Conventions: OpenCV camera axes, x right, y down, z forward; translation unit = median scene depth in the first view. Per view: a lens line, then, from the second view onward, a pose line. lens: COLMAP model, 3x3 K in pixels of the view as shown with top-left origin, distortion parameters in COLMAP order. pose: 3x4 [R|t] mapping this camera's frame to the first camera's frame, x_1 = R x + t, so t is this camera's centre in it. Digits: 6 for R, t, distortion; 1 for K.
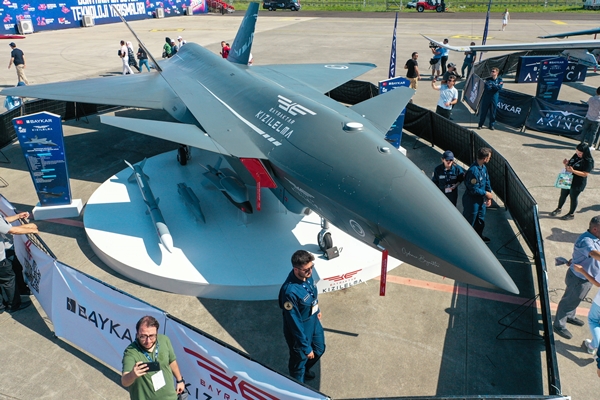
lens RADIAL K [[475.7, 0, 299.3], [0, 475.7, 193.8], [0, 0, 1]] dist [0.010962, -0.001359]
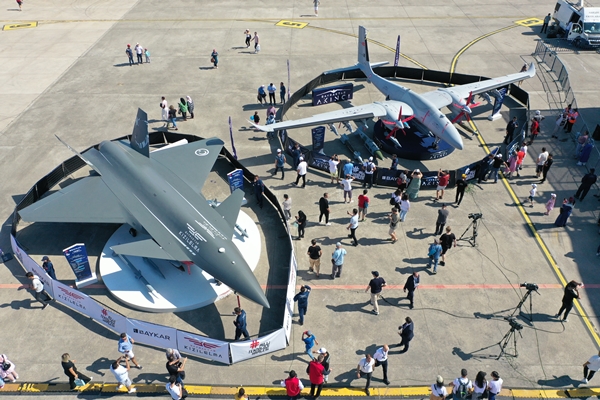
lens RADIAL K [[475.7, 0, 299.3], [0, 475.7, 193.8], [0, 0, 1]] dist [0.010962, -0.001359]
pose [[0.953385, -0.179362, 0.242667, -0.011590], [0.123111, 0.965401, 0.229880, -0.161760], [-0.275502, -0.189289, 0.942480, -0.269172]]
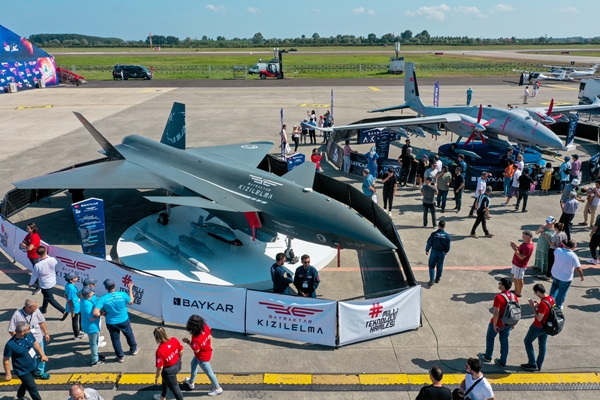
lens RADIAL K [[475.7, 0, 299.3], [0, 475.7, 193.8], [0, 0, 1]] dist [0.010962, -0.001359]
pose [[0.945938, -0.096567, 0.309640, -0.080518], [0.129891, 0.987541, -0.088830, 0.007097], [-0.297204, 0.124247, 0.946695, -0.131108]]
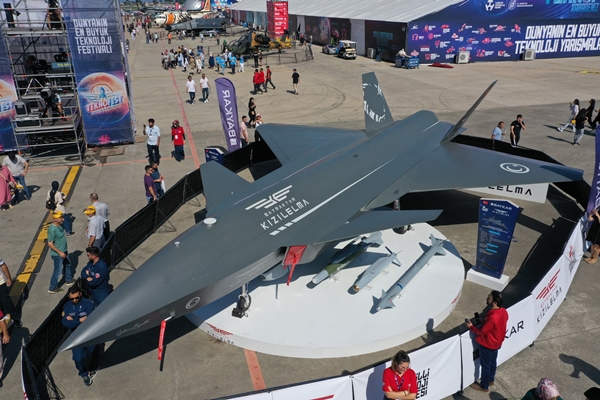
lens RADIAL K [[475.7, 0, 299.3], [0, 475.7, 193.8], [0, 0, 1]] dist [0.010962, -0.001359]
pose [[0.560215, 0.308519, -0.768749, 0.185427], [-0.330607, 0.934208, 0.133997, -0.070315], [0.759512, 0.179087, 0.625355, 0.051735]]
